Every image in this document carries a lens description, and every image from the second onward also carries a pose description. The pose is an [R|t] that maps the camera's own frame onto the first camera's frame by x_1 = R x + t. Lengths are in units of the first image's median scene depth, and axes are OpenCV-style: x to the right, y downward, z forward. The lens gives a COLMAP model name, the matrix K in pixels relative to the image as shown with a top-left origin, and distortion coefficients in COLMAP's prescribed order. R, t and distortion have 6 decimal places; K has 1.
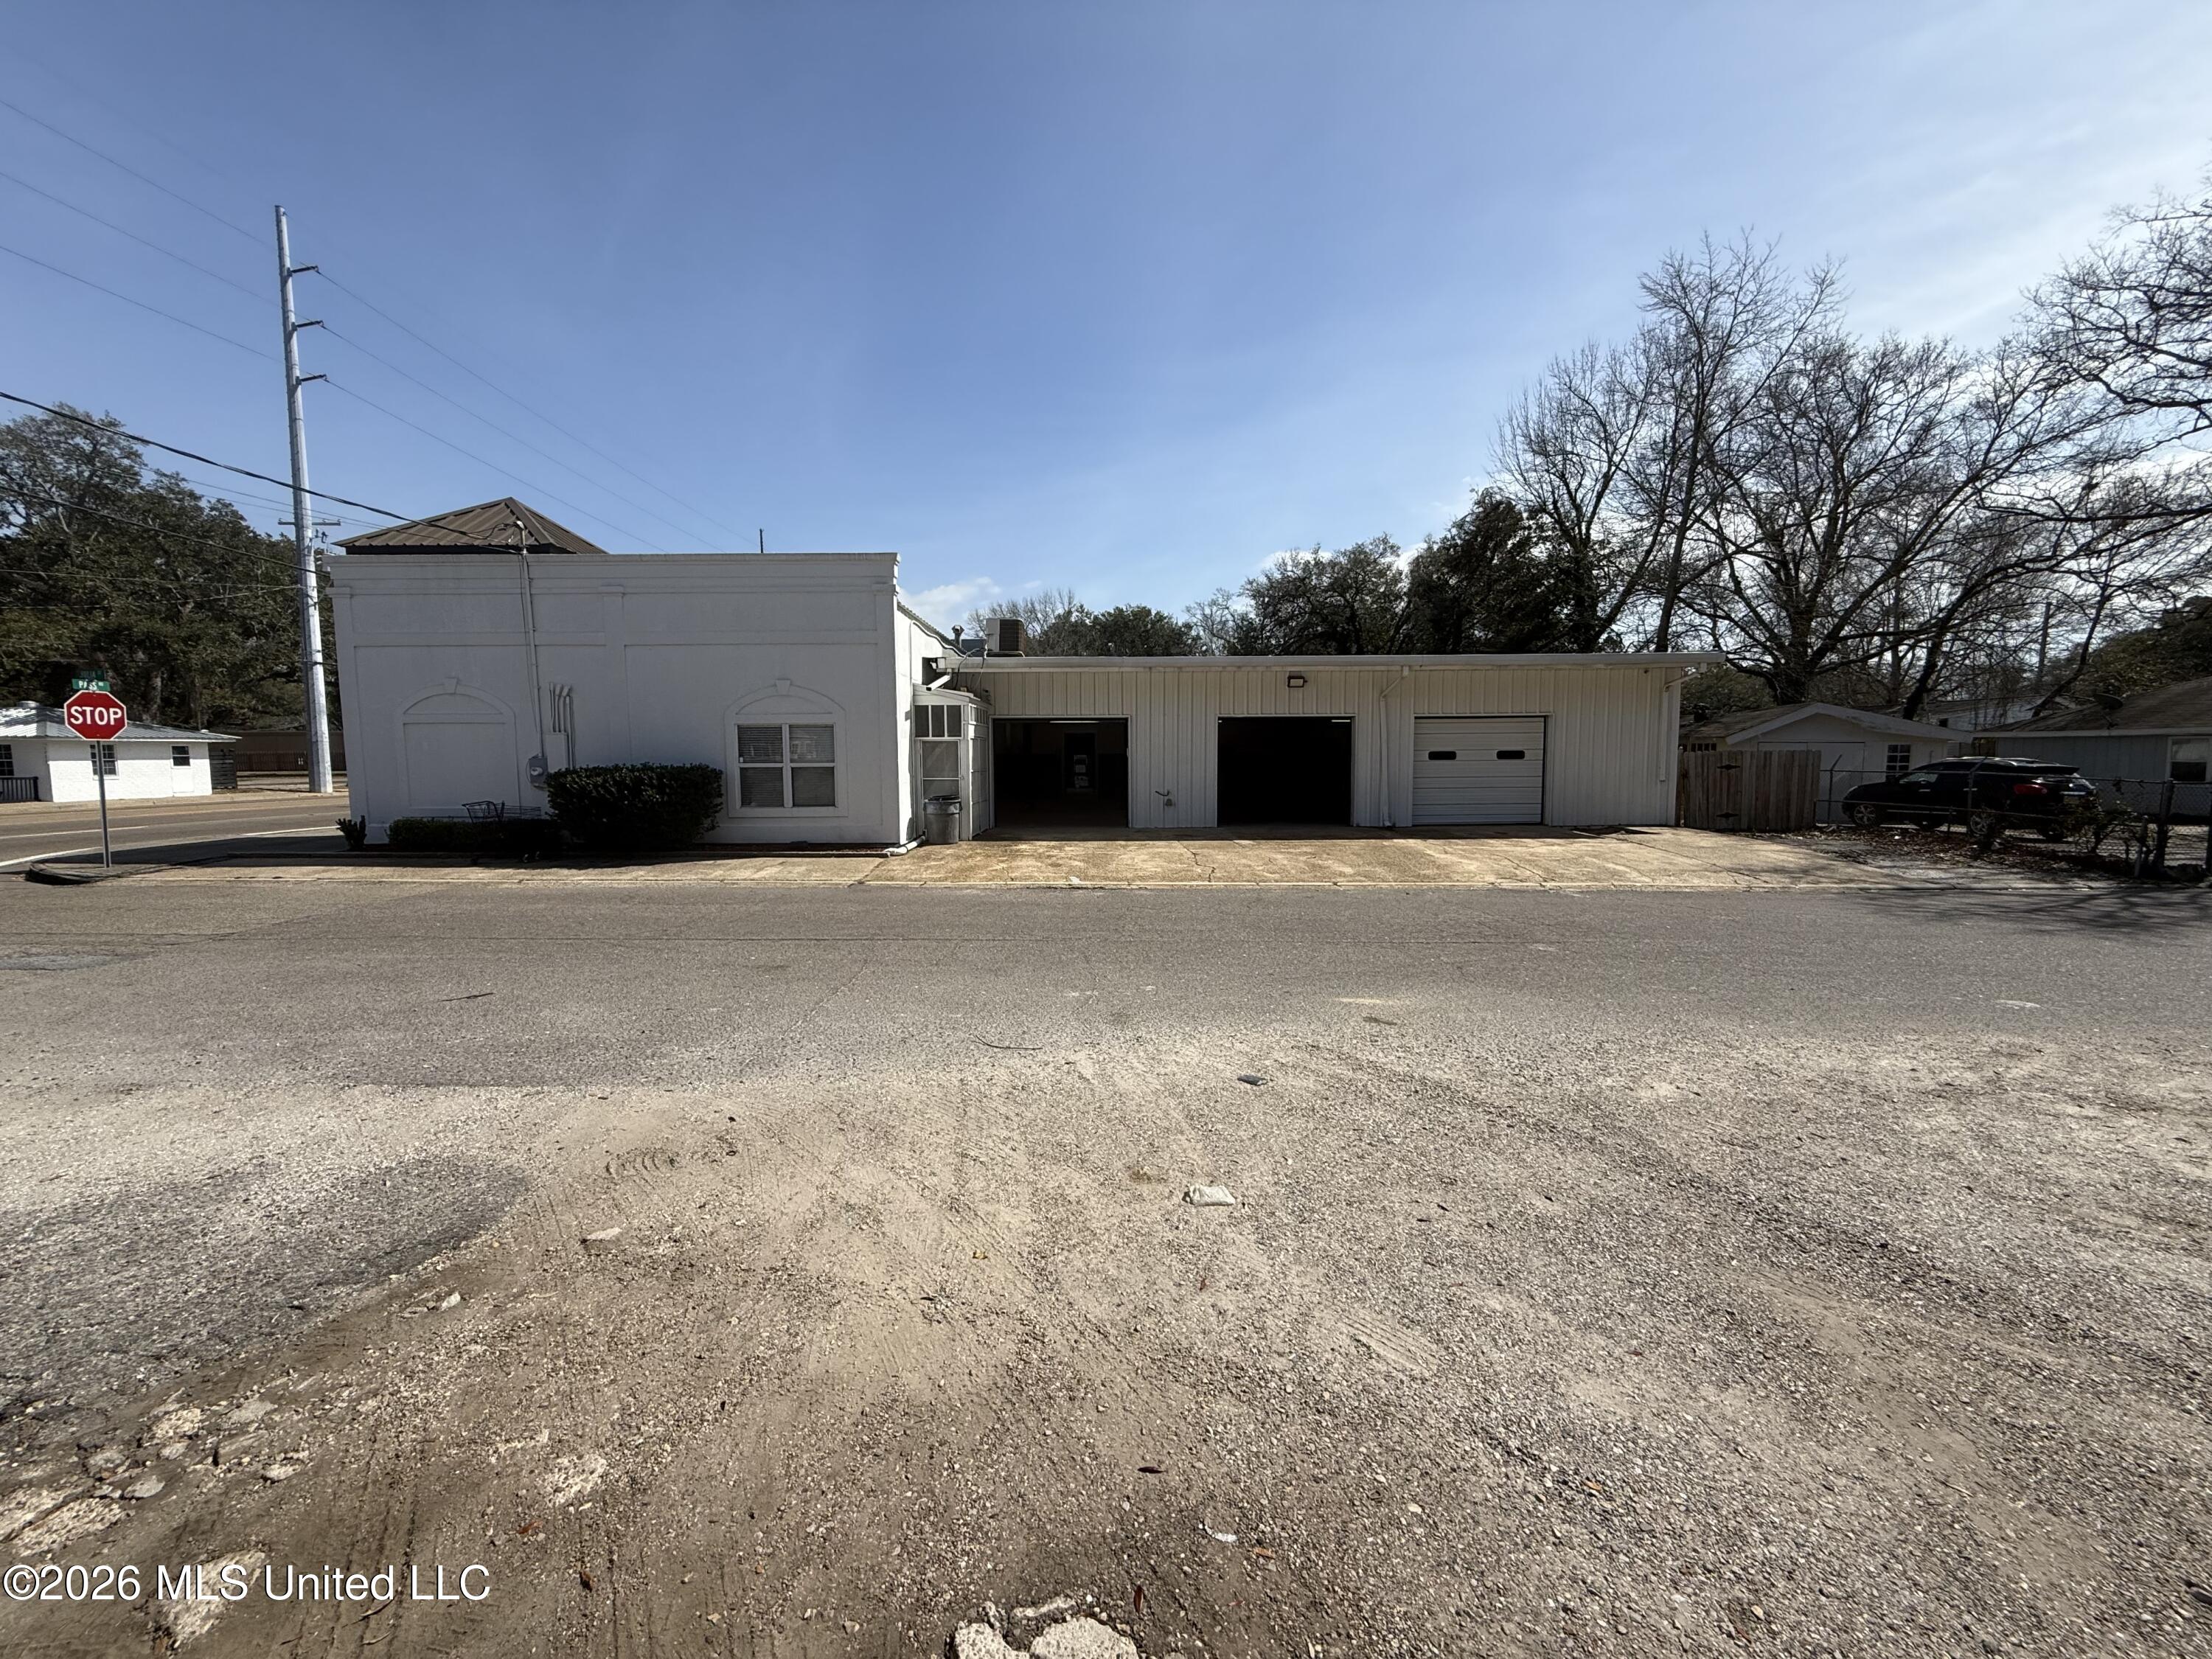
lens RADIAL K [[887.5, 0, 1109.4], [0, 887.5, 832.3], [0, 0, 1]] dist [-0.003234, -0.000025]
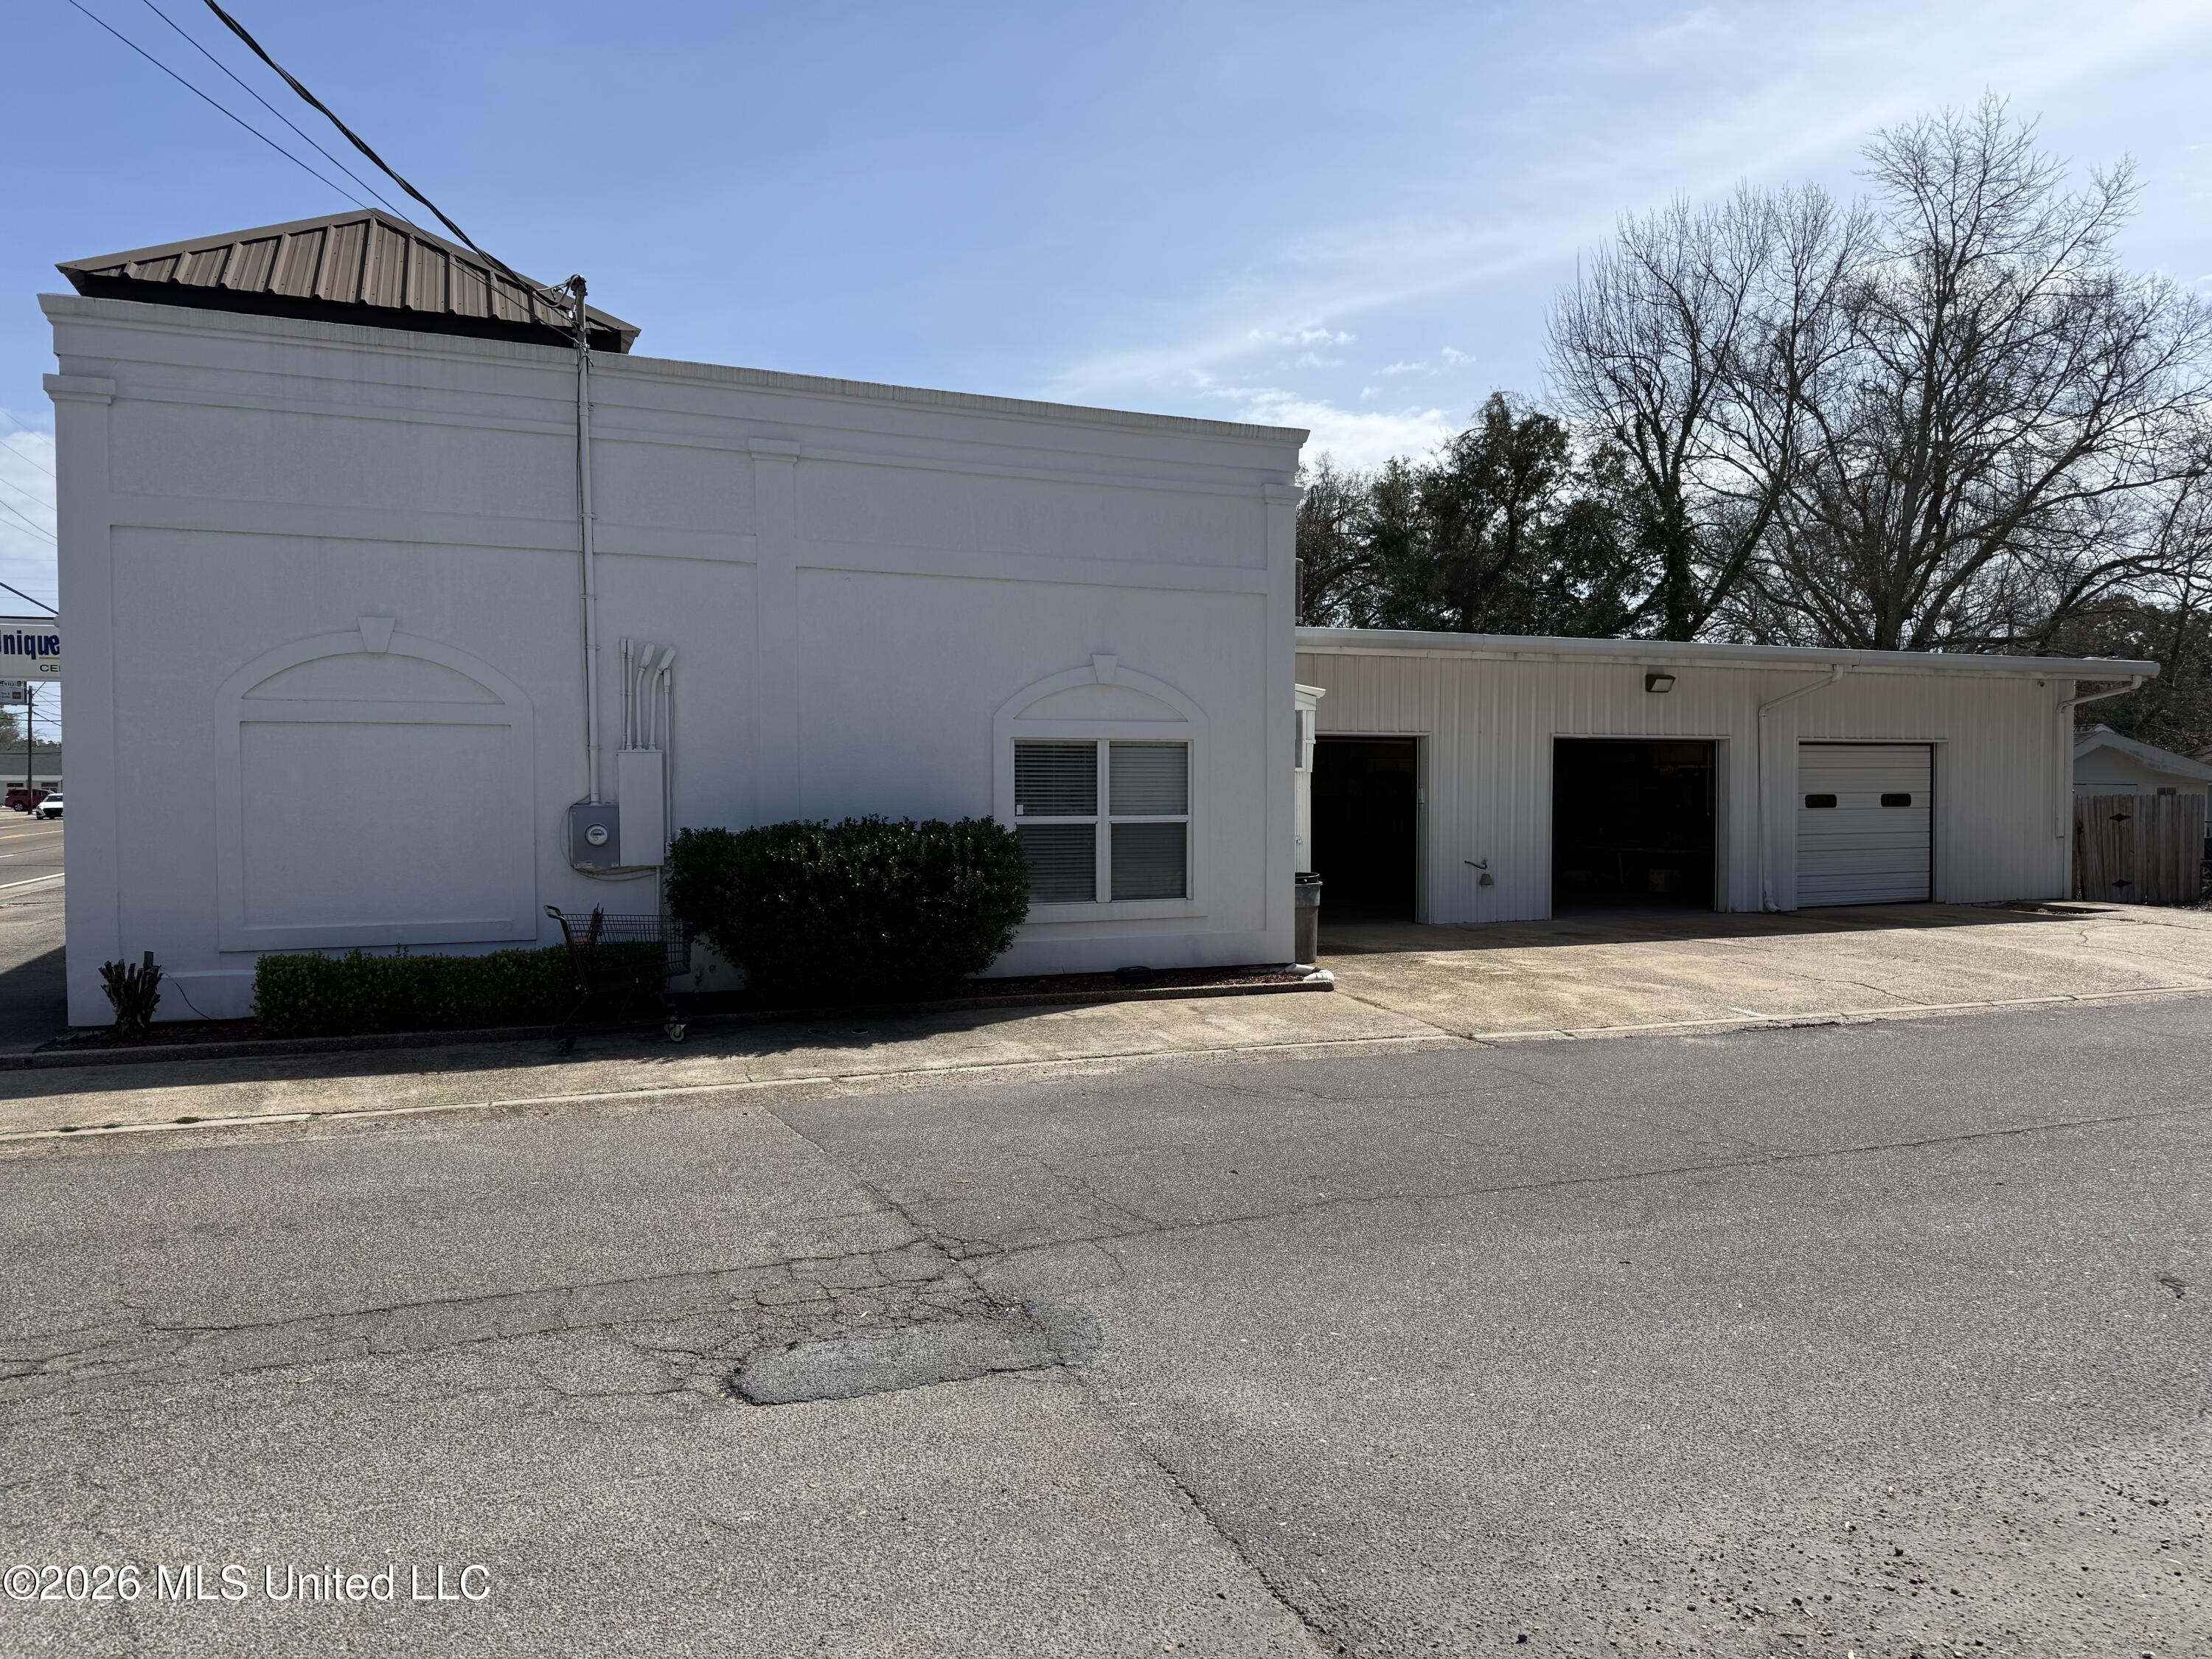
lens RADIAL K [[1545.2, 0, 1108.1], [0, 1545.2, 823.4], [0, 0, 1]] dist [0.042878, -0.015796]
pose [[0.917658, -0.003354, 0.397357, -0.583662], [0.029165, 0.997836, -0.058933, -0.017143], [-0.396299, 0.065669, 0.915770, 0.152164]]
